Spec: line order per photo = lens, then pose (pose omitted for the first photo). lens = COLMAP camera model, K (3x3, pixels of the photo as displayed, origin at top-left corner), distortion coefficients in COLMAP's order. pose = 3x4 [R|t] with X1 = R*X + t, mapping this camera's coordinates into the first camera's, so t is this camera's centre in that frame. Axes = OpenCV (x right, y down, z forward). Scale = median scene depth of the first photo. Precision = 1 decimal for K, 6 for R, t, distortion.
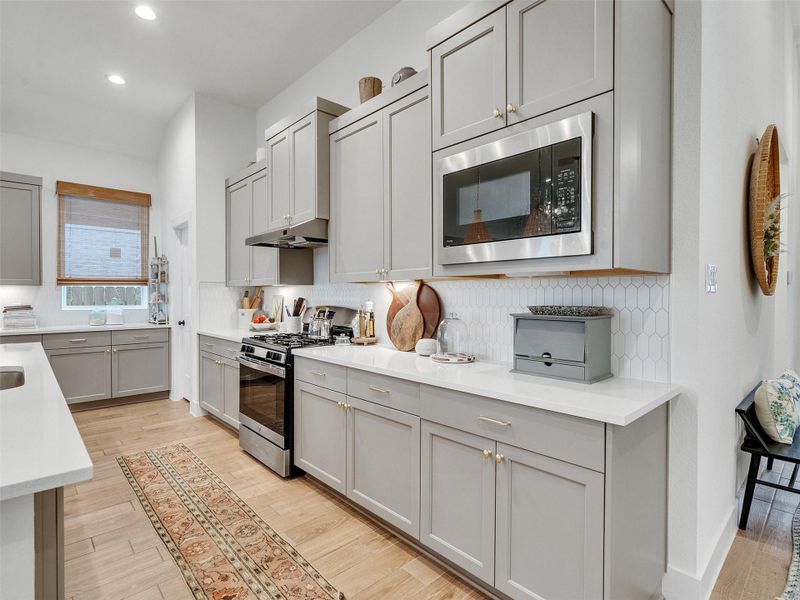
lens RADIAL K [[410.2, 0, 390.8], [0, 410.2, 299.4], [0, 0, 1]] dist [-0.001308, 0.000261]
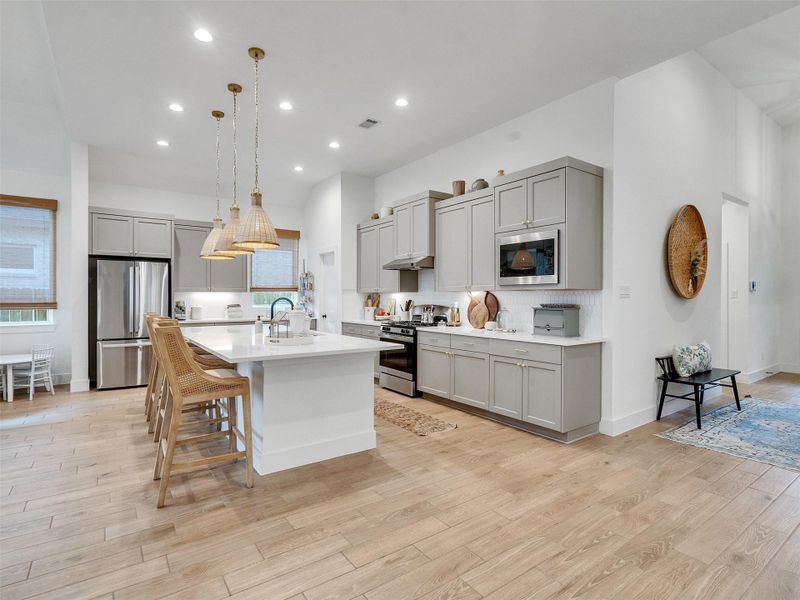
lens RADIAL K [[410.2, 0, 390.8], [0, 410.2, 299.4], [0, 0, 1]] dist [-0.001308, 0.000261]
pose [[0.992063, 0.001715, -0.125730, -0.126655], [-0.002443, 0.999981, -0.005635, 0.005190], [0.125718, 0.005897, 0.992048, -0.902282]]
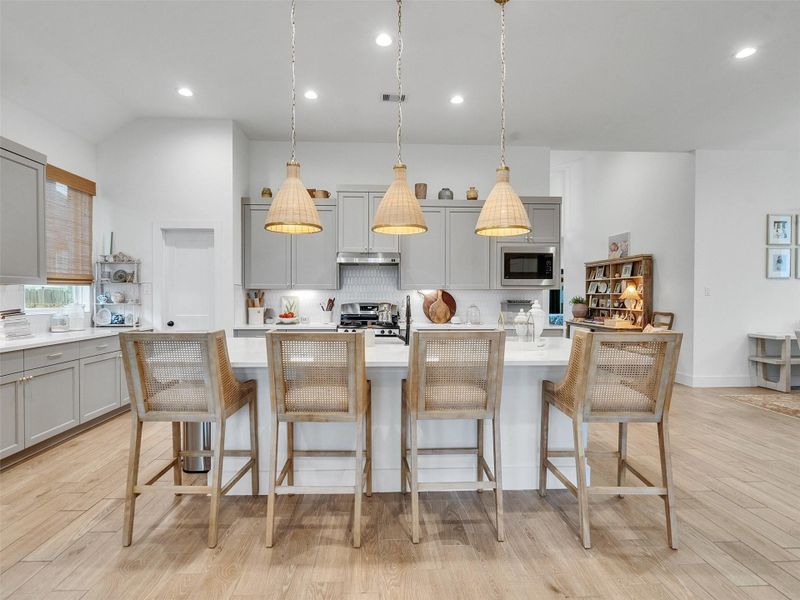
lens RADIAL K [[410.2, 0, 390.8], [0, 410.2, 299.4], [0, 0, 1]] dist [-0.001308, 0.000261]
pose [[0.638643, -0.007954, 0.769462, -1.715035], [0.006337, 0.999967, 0.005078, -0.006531], [-0.769477, 0.001633, 0.638672, -0.118966]]
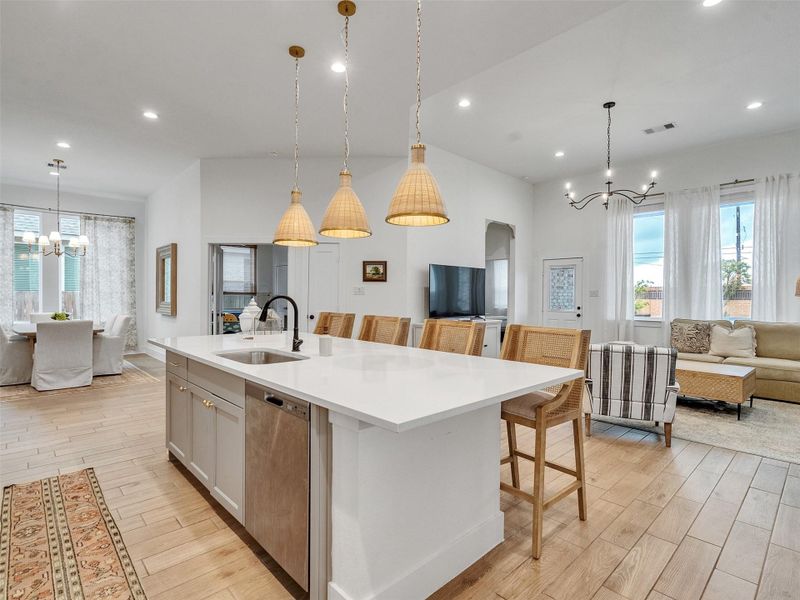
lens RADIAL K [[410.2, 0, 390.8], [0, 410.2, 299.4], [0, 0, 1]] dist [-0.001308, 0.000261]
pose [[-0.999937, -0.008160, -0.007765, -1.009250], [-0.008280, 0.999845, 0.015512, -0.019533], [0.007638, 0.015575, -0.999850, 1.647643]]
